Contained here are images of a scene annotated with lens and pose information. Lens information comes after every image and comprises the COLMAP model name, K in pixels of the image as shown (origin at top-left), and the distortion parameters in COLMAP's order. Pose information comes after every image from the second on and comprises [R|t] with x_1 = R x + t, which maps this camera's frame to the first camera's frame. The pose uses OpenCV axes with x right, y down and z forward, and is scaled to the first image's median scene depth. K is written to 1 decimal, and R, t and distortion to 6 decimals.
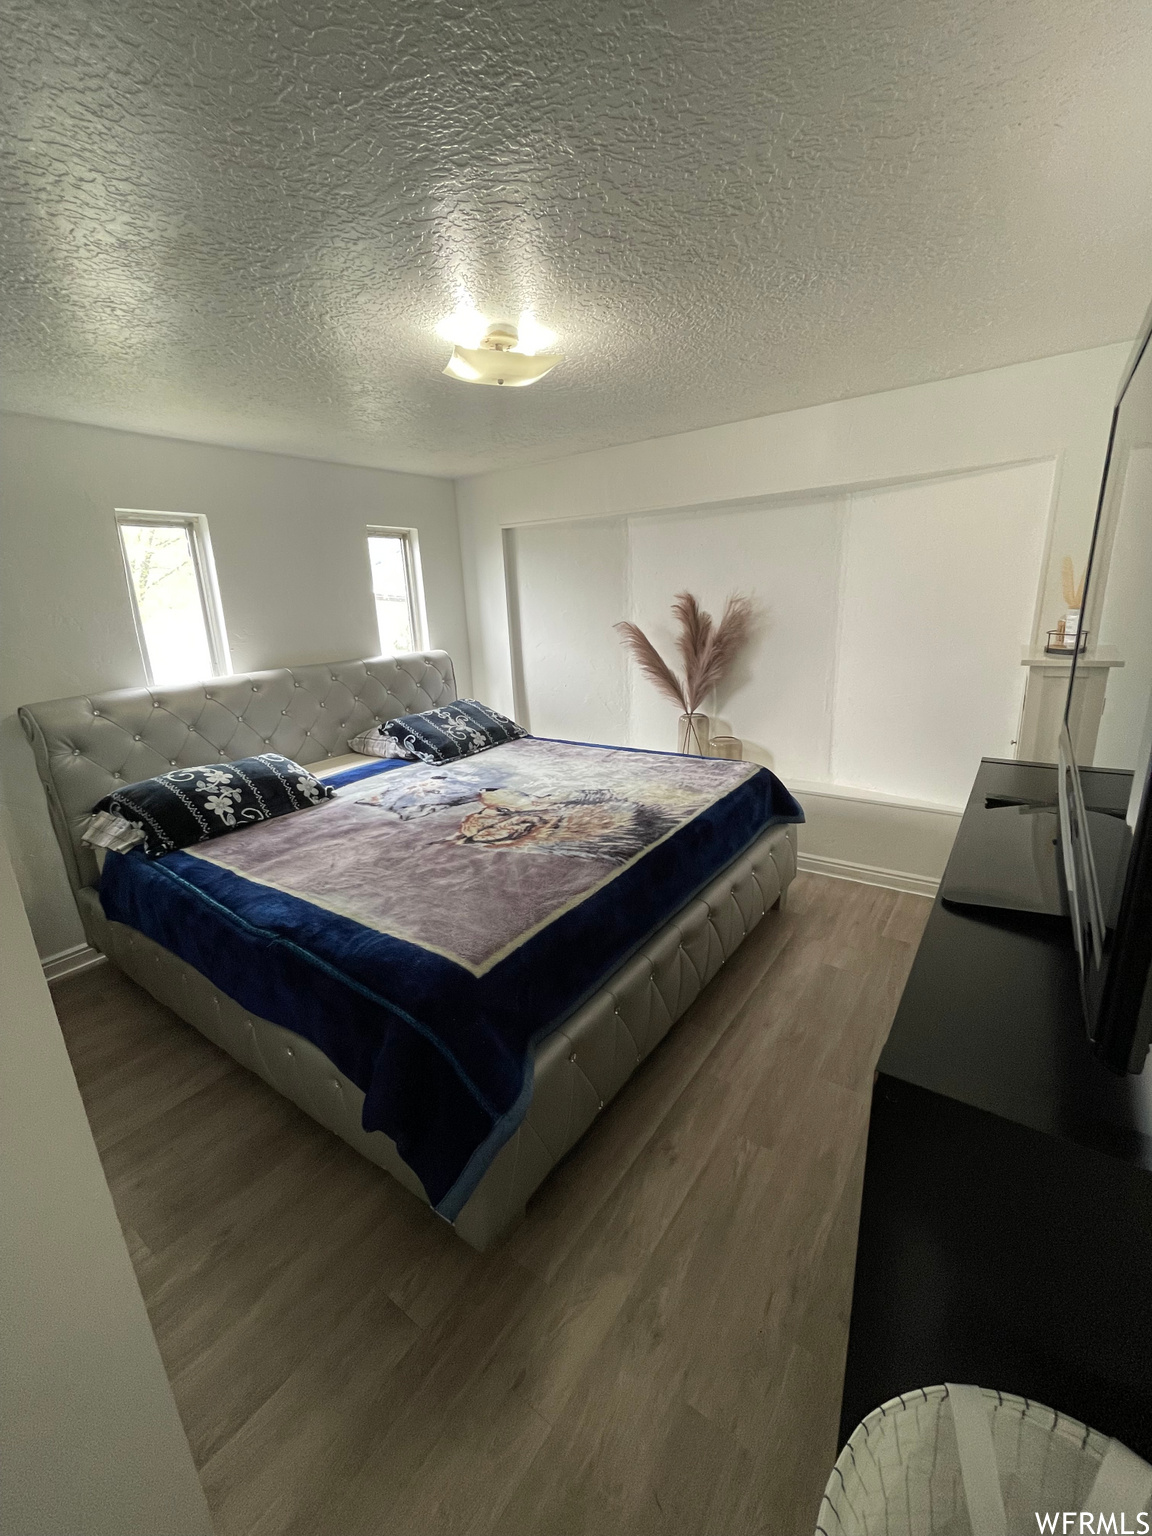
lens RADIAL K [[625.7, 0, 582.4], [0, 625.7, 763.9], [0, 0, 1]] dist [-0.003678, -0.000289]
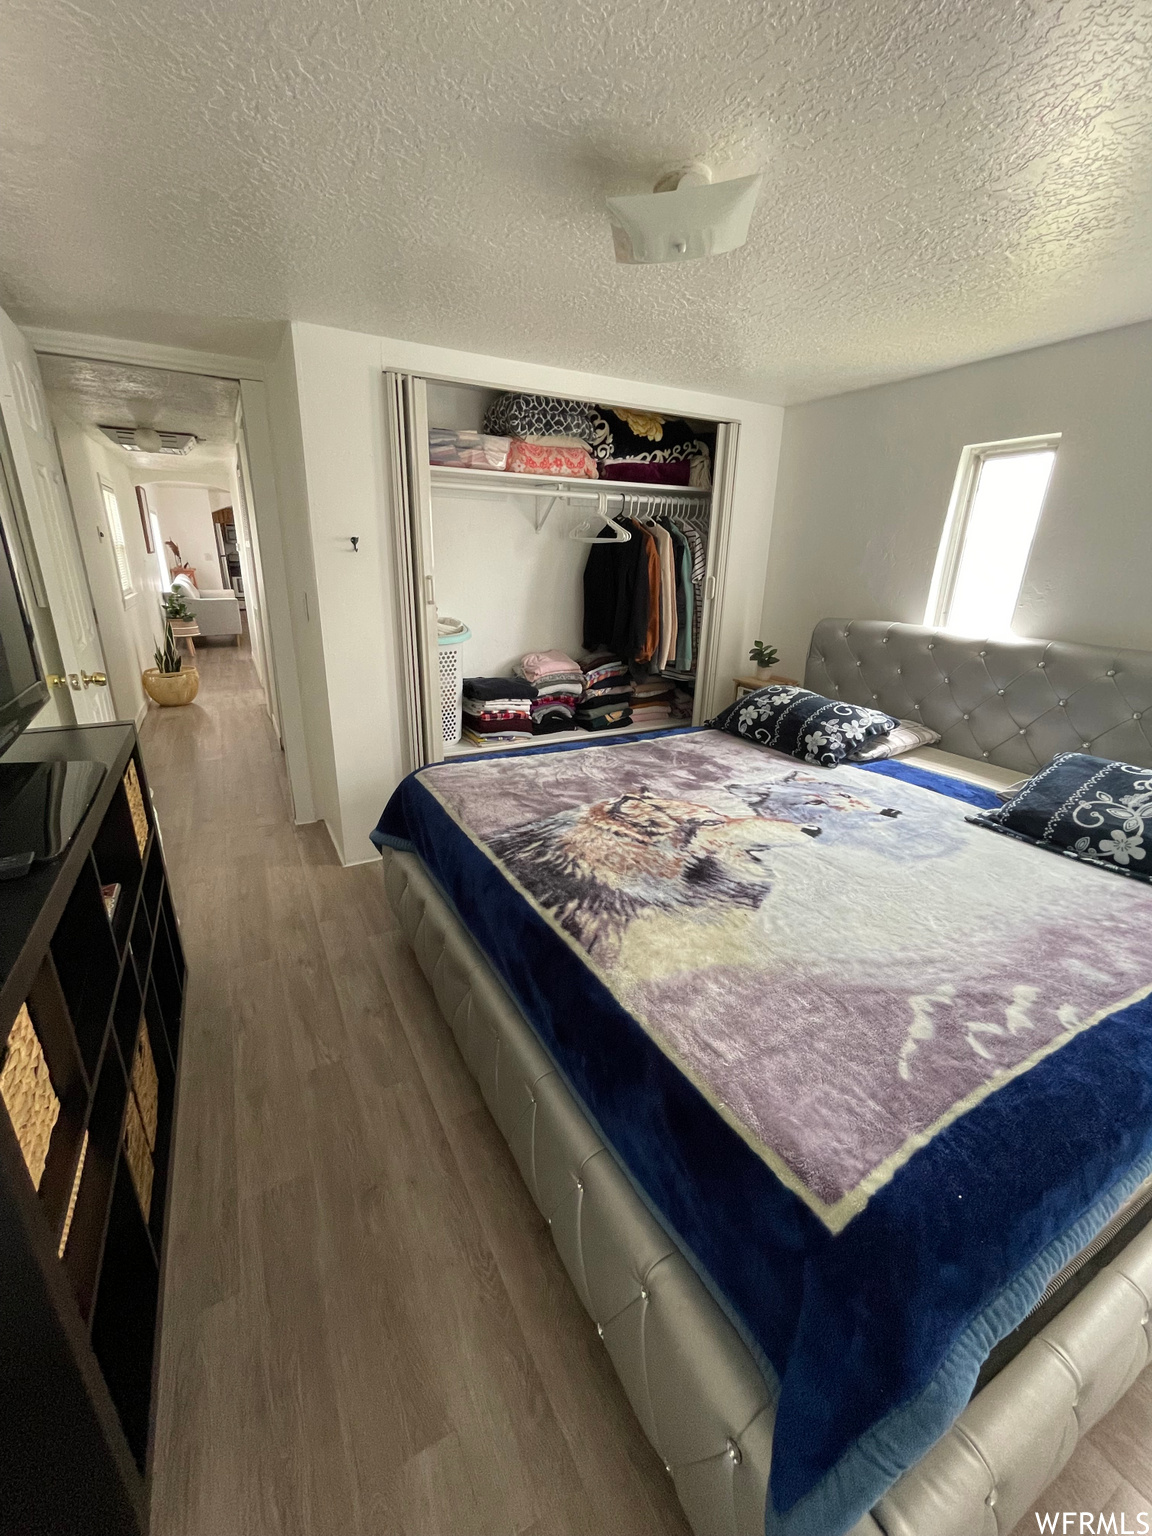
lens RADIAL K [[625.7, 0, 580.9], [0, 625.7, 768.5], [0, 0, 1]] dist [-0.003678, -0.000289]
pose [[-0.441402, 0.323117, -0.837114, 0.582371], [-0.236349, 0.858105, 0.455844, -0.305350], [0.865623, 0.399062, -0.302401, 1.075102]]
